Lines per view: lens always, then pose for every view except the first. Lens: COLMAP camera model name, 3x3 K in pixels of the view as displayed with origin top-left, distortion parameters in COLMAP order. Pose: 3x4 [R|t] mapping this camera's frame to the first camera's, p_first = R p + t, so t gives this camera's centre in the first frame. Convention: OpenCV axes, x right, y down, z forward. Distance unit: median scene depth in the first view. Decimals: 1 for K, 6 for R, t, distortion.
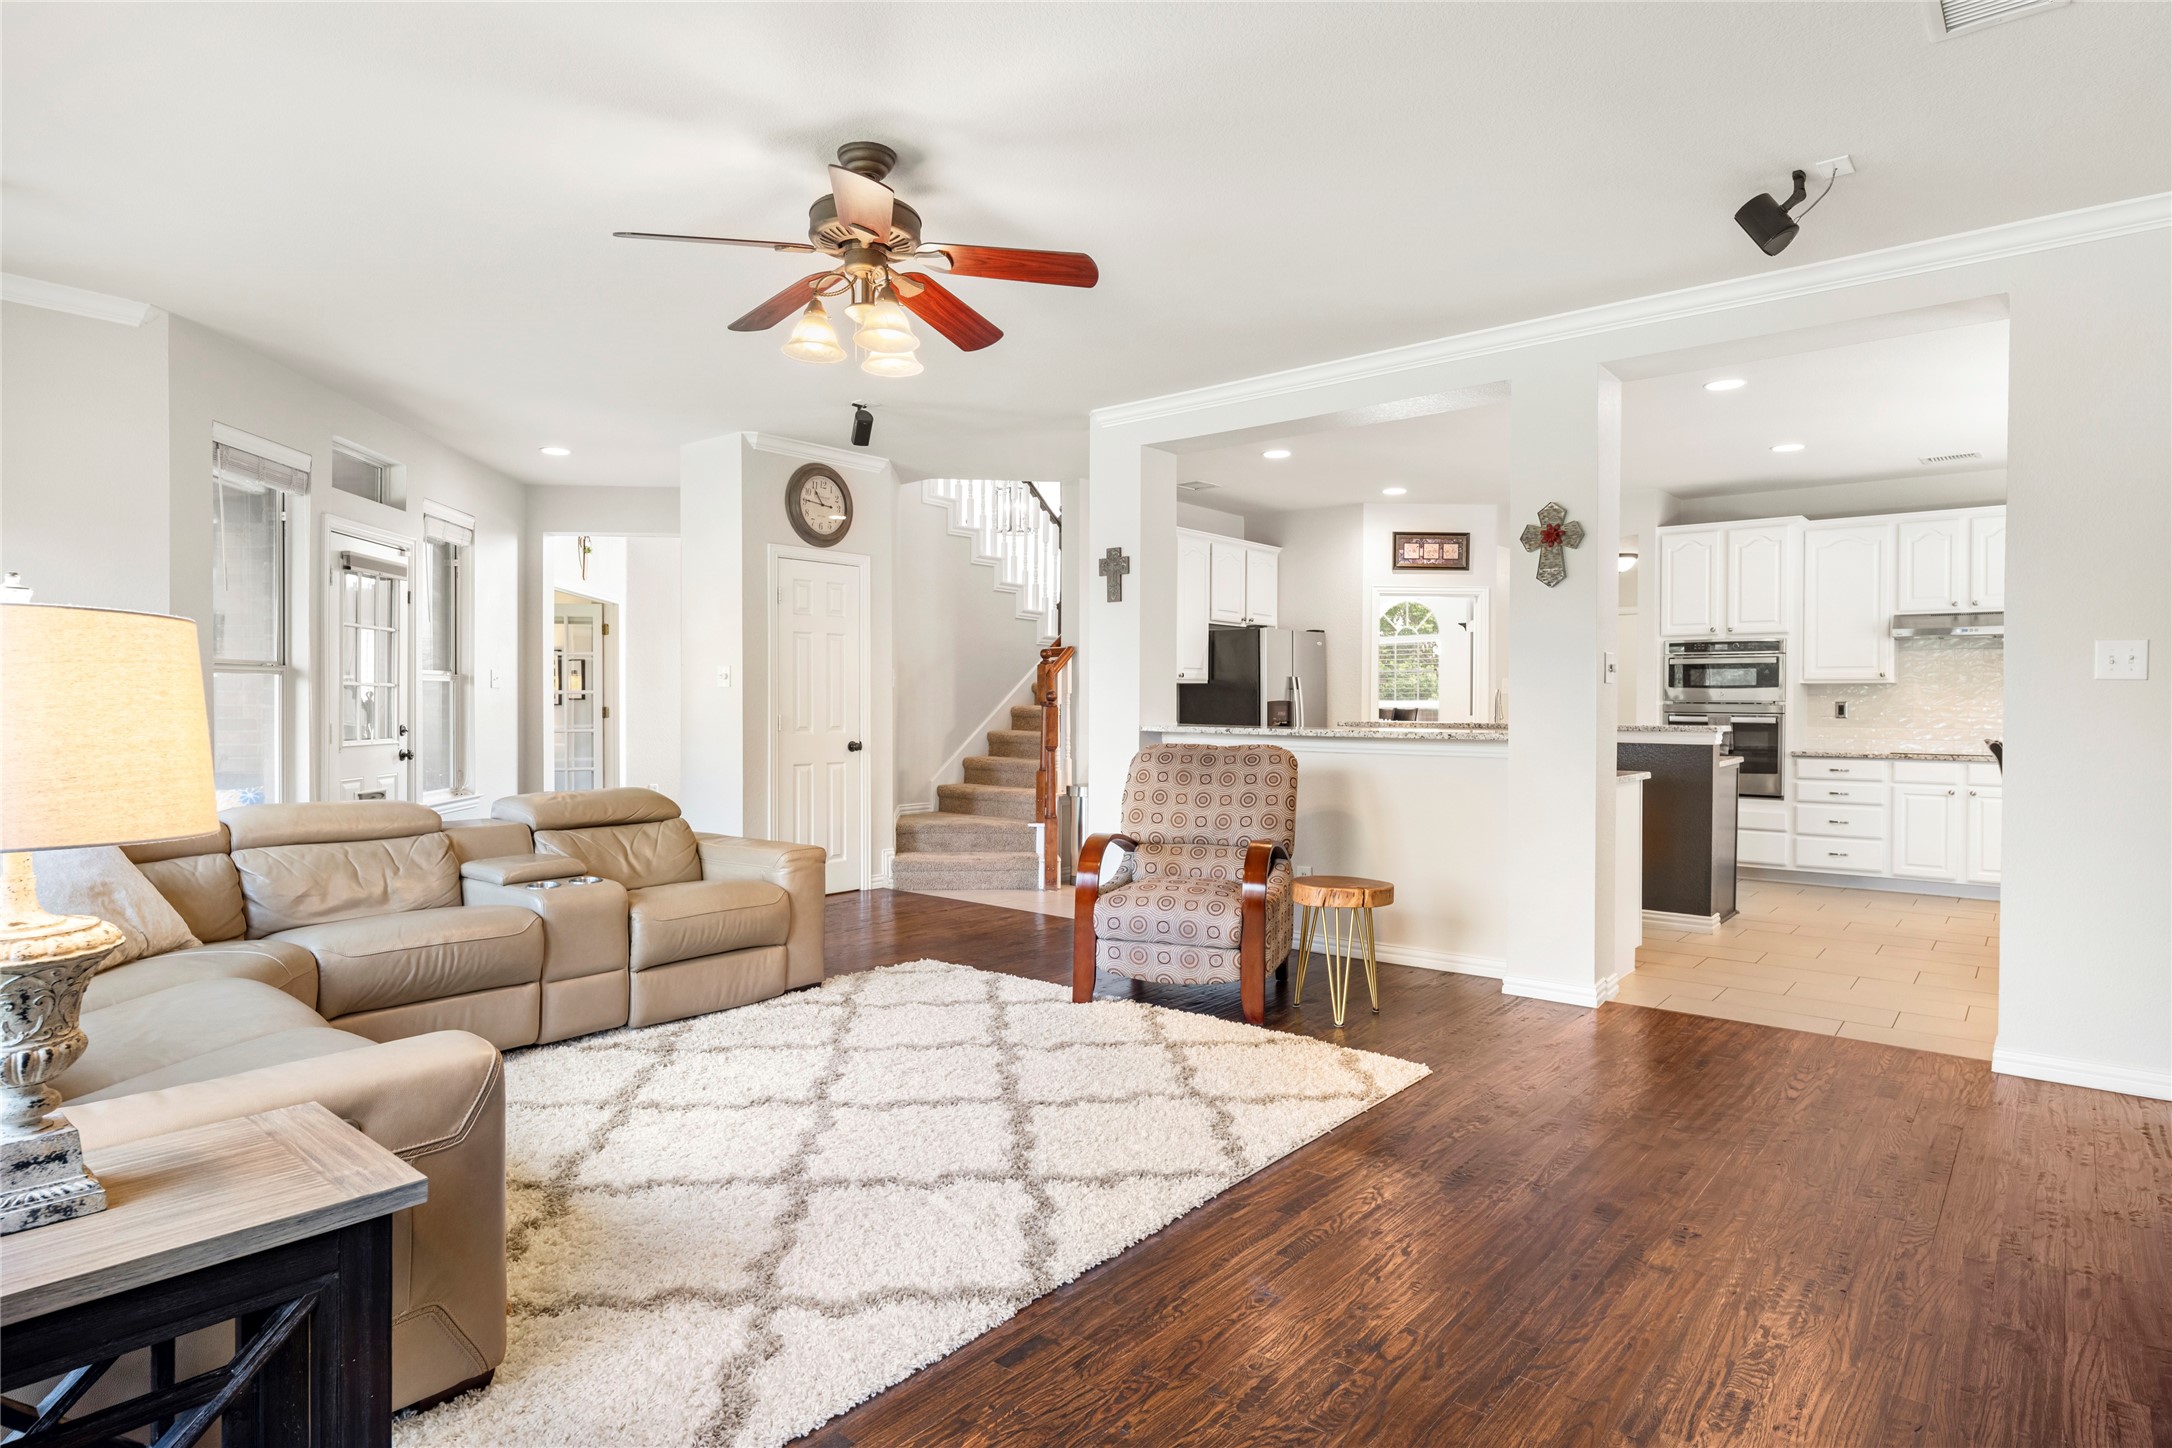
lens RADIAL K [[1181.4, 0, 1068.8], [0, 1181.4, 711.1], [0, 0, 1]] dist [-0.003513, -0.004459]
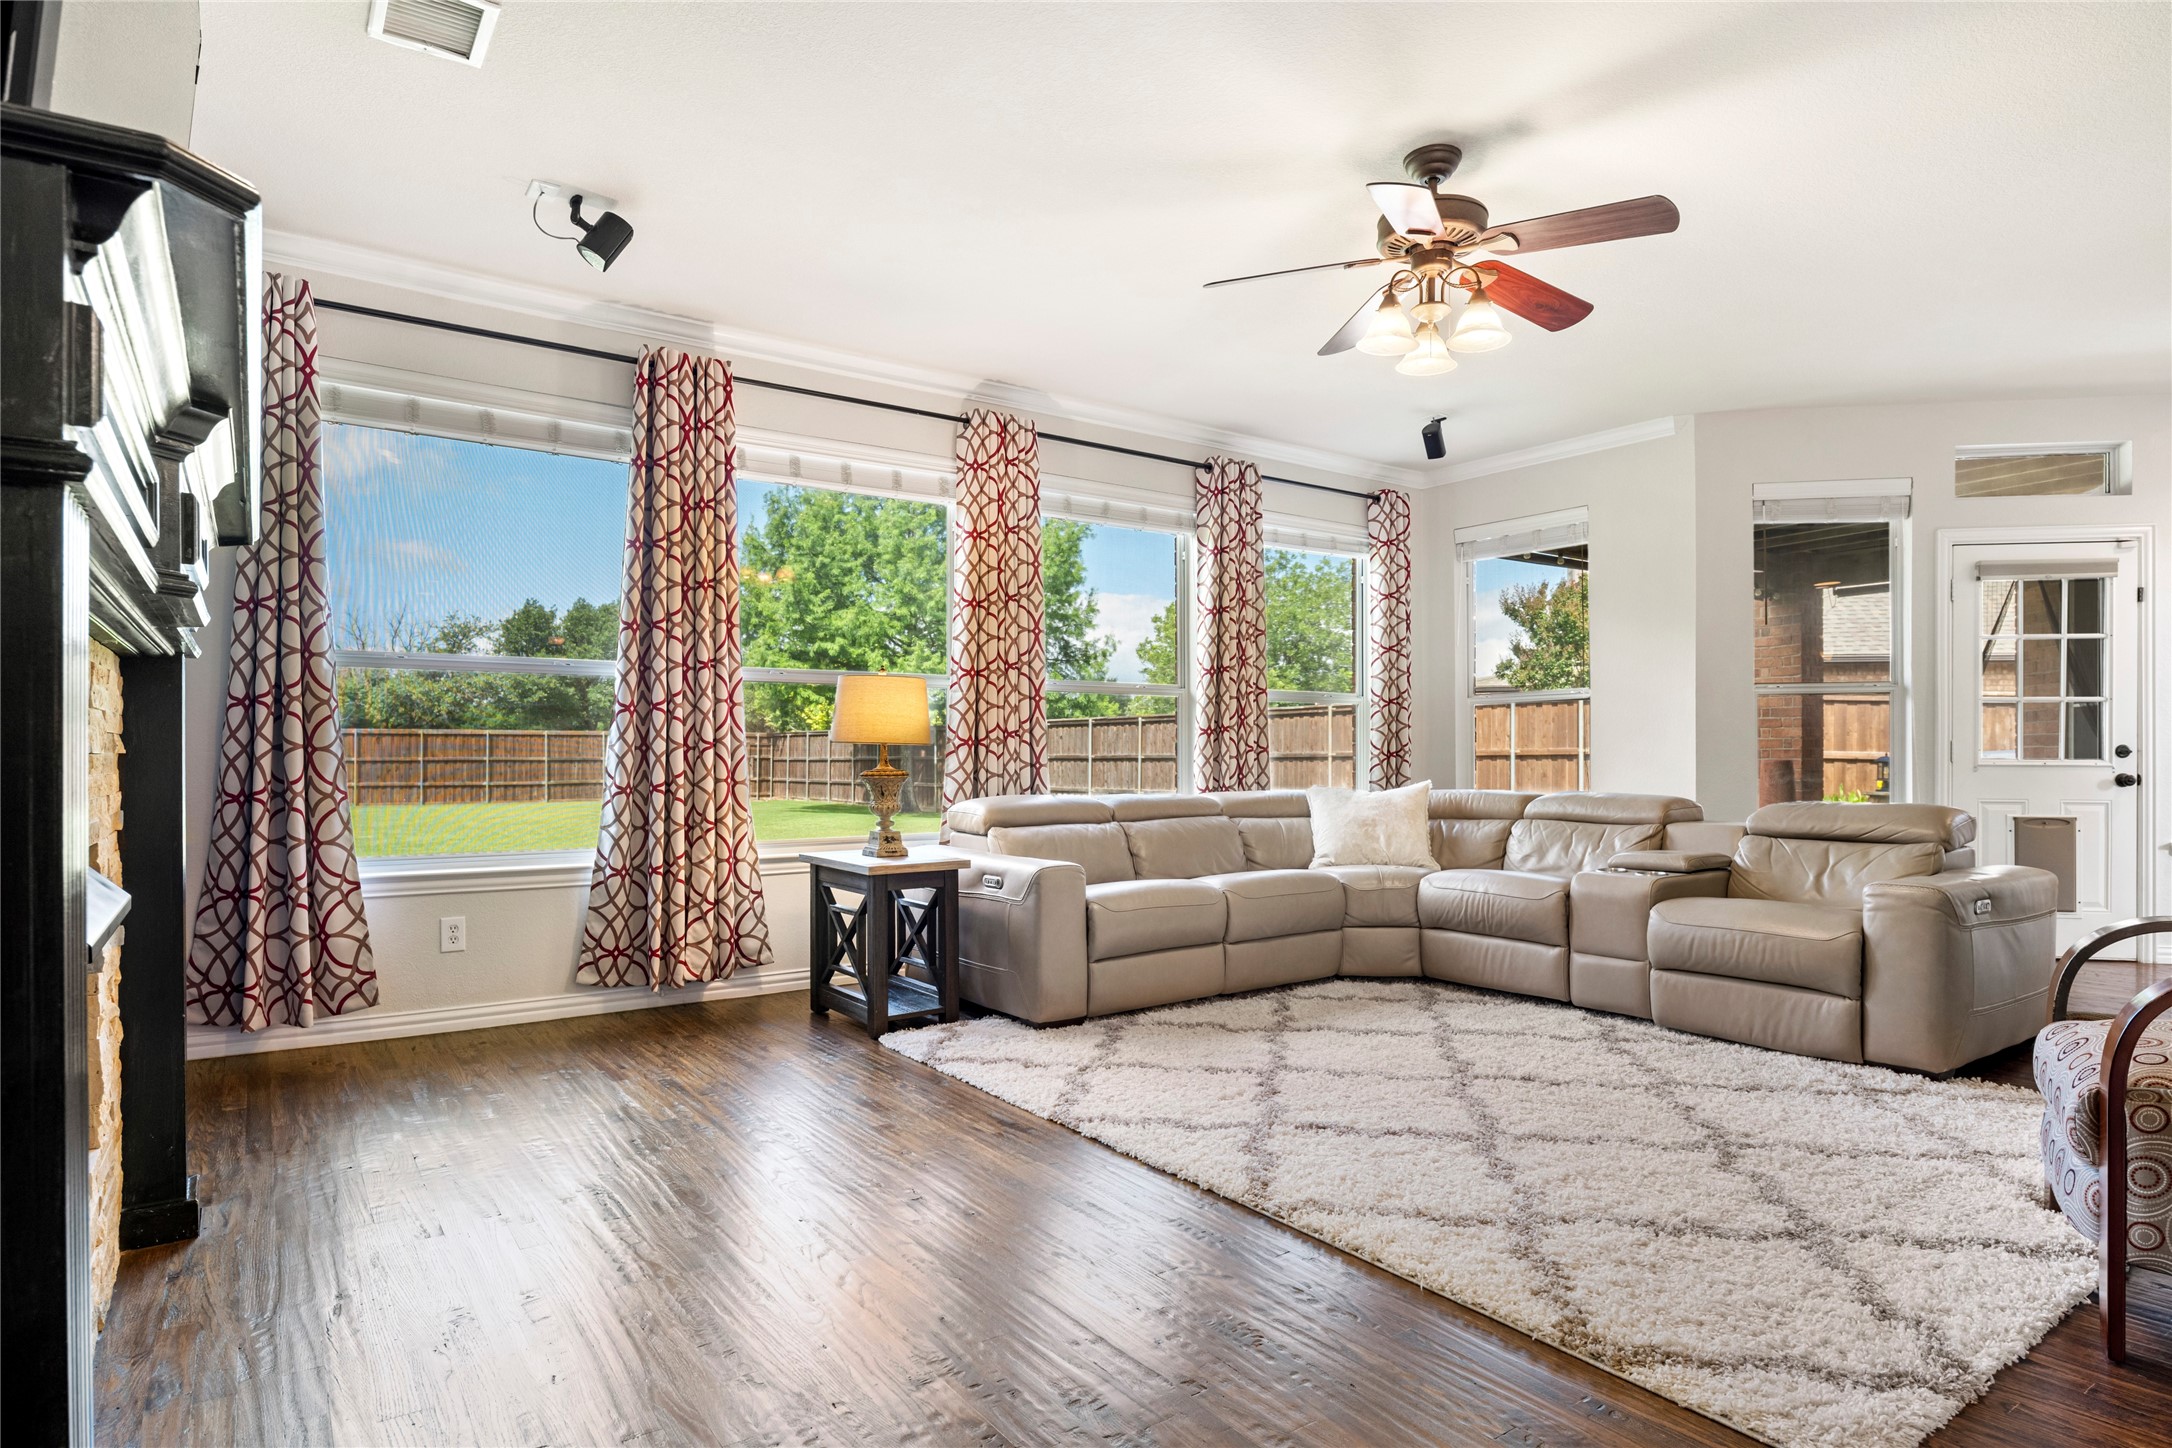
lens RADIAL K [[1181.4, 0, 1083.9], [0, 1181.4, 758.2], [0, 0, 1]] dist [-0.003513, -0.004459]
pose [[-0.246981, -0.000114, -0.969020, 0.386328], [-0.010288, 0.999944, 0.002504, 0.023041], [0.968966, 0.010588, -0.246969, 0.408313]]
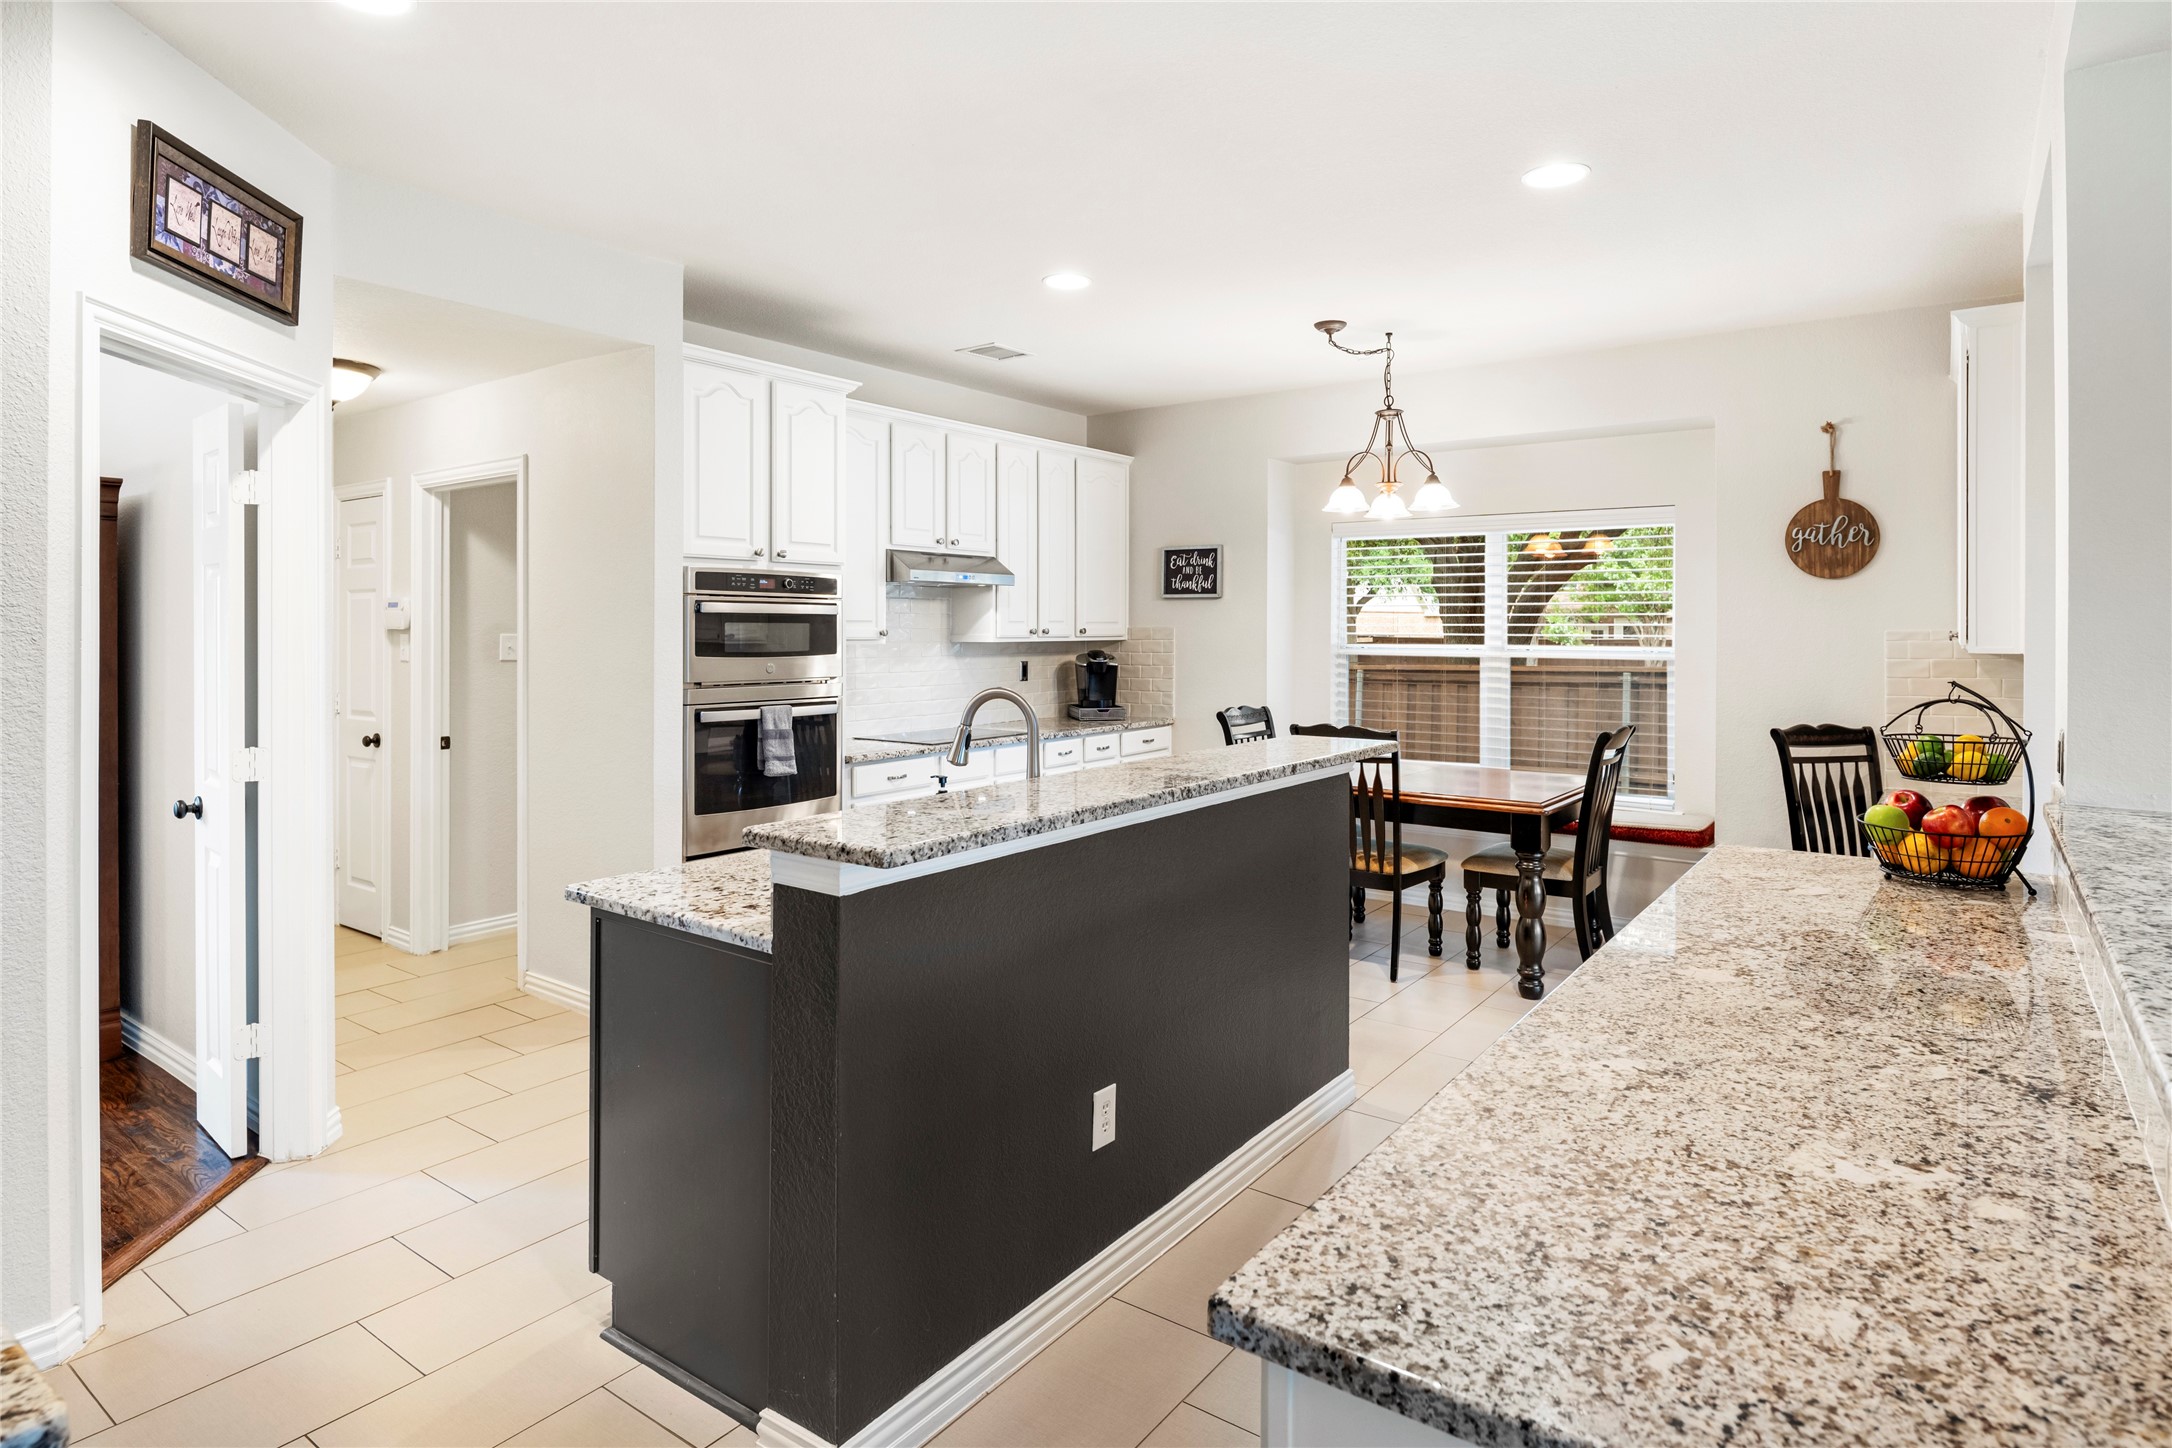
lens RADIAL K [[1181.4, 0, 1069.0], [0, 1181.4, 629.1], [0, 0, 1]] dist [-0.003513, -0.004459]
pose [[-0.056049, -0.007037, 0.998403, -0.017382], [0.007977, 0.999940, 0.007496, -0.036999], [-0.998396, 0.008384, -0.055989, 0.918111]]
